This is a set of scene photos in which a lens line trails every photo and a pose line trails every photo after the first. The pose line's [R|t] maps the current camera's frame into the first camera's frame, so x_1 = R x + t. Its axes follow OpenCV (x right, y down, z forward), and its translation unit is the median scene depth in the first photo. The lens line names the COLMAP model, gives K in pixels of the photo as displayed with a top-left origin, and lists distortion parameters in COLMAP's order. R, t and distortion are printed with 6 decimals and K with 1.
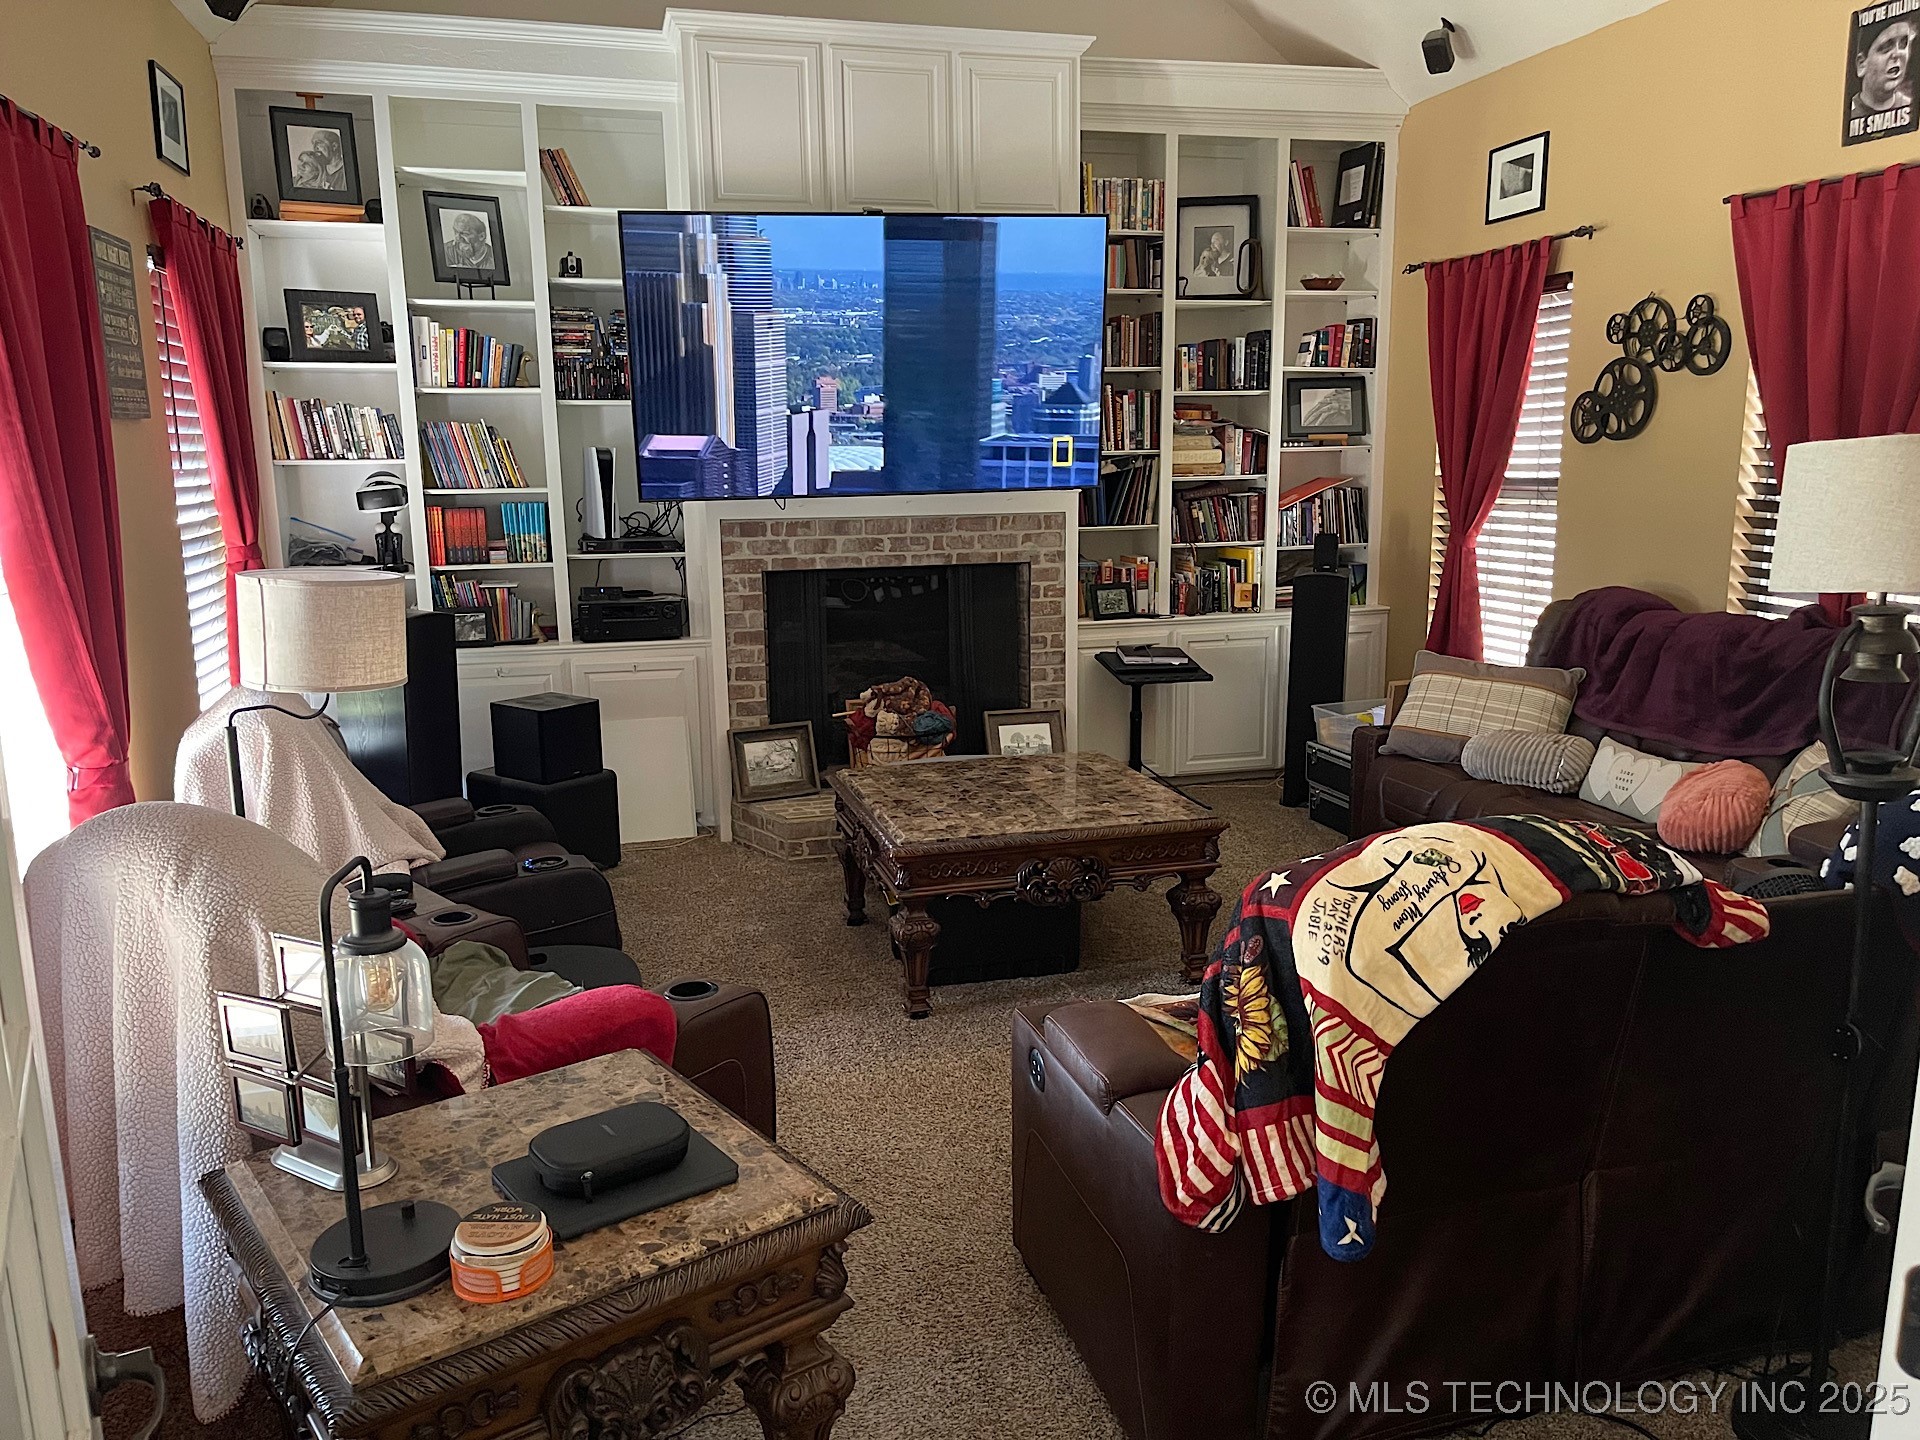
lens RADIAL K [[1430.7, 0, 960.0], [0, 1430.7, 720.0], [0, 0, 1]] dist [0.055044, -0.084841]
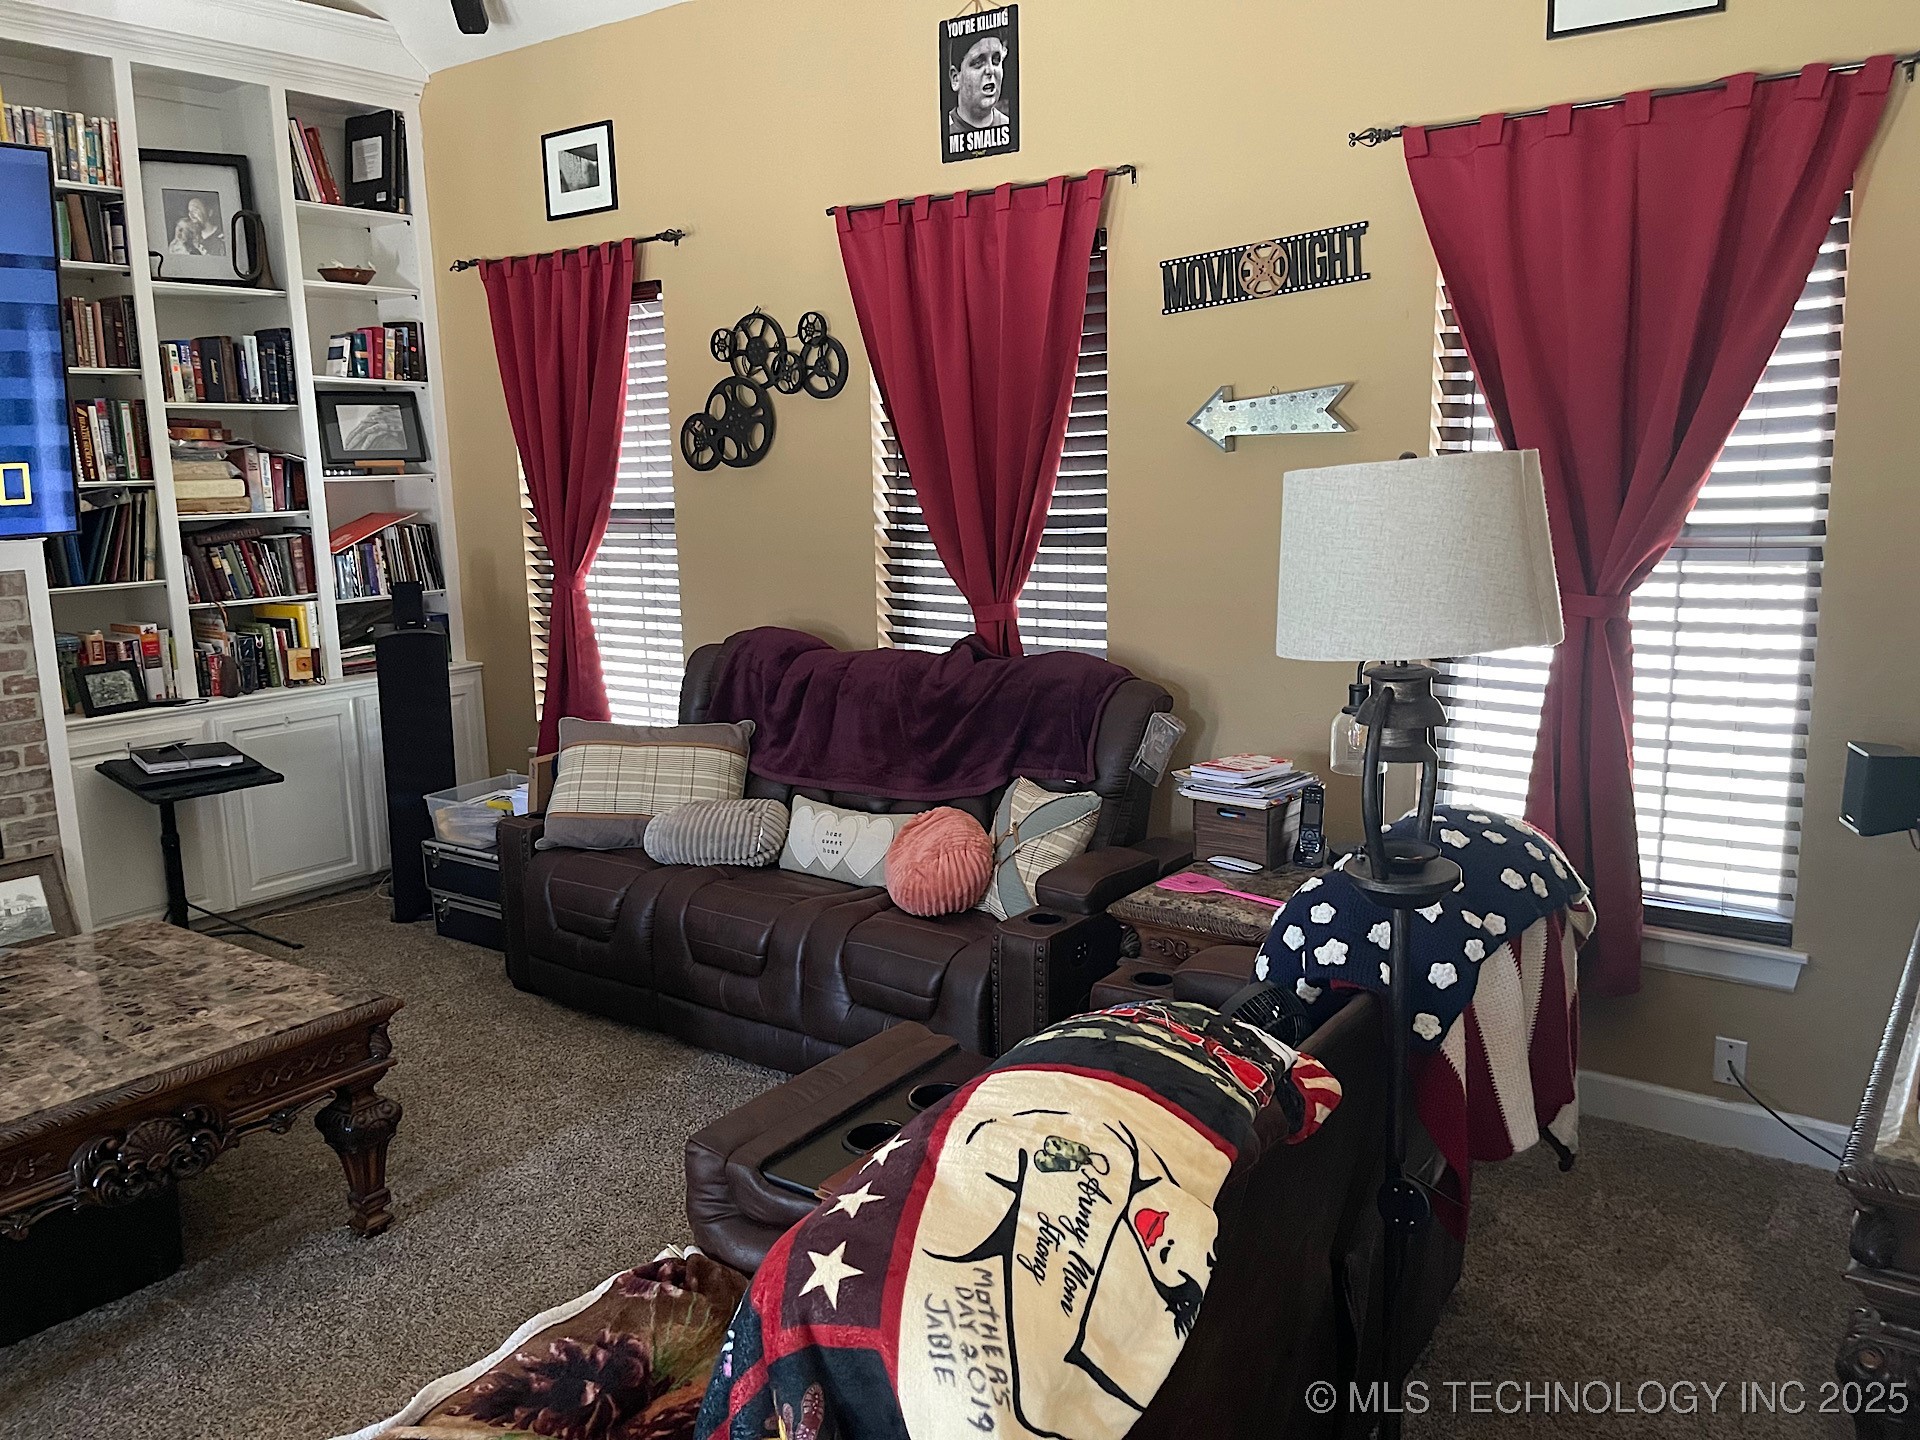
lens RADIAL K [[1430.7, 0, 960.0], [0, 1430.7, 720.0], [0, 0, 1]] dist [0.055044, -0.084841]
pose [[0.774156, -0.114293, 0.622591, -0.023326], [0.126007, 0.991705, 0.025372, -0.042473], [-0.620326, 0.058809, 0.782136, 0.221187]]
